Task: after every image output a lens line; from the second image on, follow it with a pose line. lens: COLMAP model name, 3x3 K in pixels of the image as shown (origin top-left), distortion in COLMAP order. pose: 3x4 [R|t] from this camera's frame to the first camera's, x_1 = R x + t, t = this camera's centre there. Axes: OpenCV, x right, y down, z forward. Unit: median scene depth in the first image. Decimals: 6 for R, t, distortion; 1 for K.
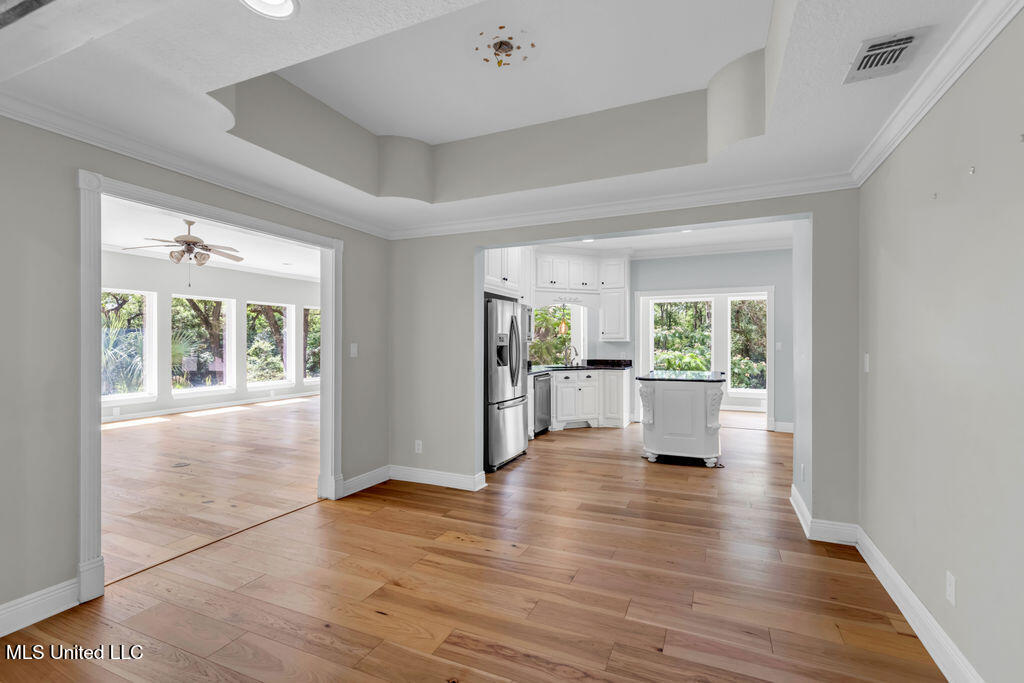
lens RADIAL K [[469.0, 0, 509.4], [0, 469.0, 343.0], [0, 0, 1]] dist [0.018374, 0.000066]
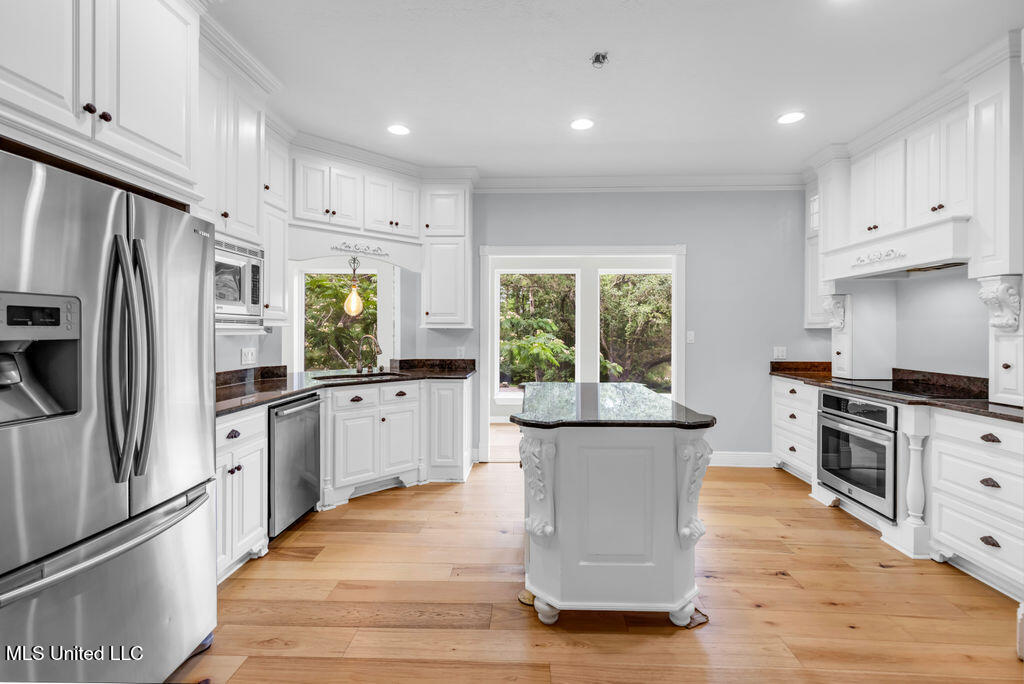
lens RADIAL K [[469.0, 0, 511.2], [0, 469.0, 333.5], [0, 0, 1]] dist [0.018374, 0.000066]
pose [[0.929755, 0.001091, 0.368177, 0.087988], [-0.002941, 0.999986, 0.004462, 0.000041], [-0.368167, -0.005231, 0.929745, 0.452678]]
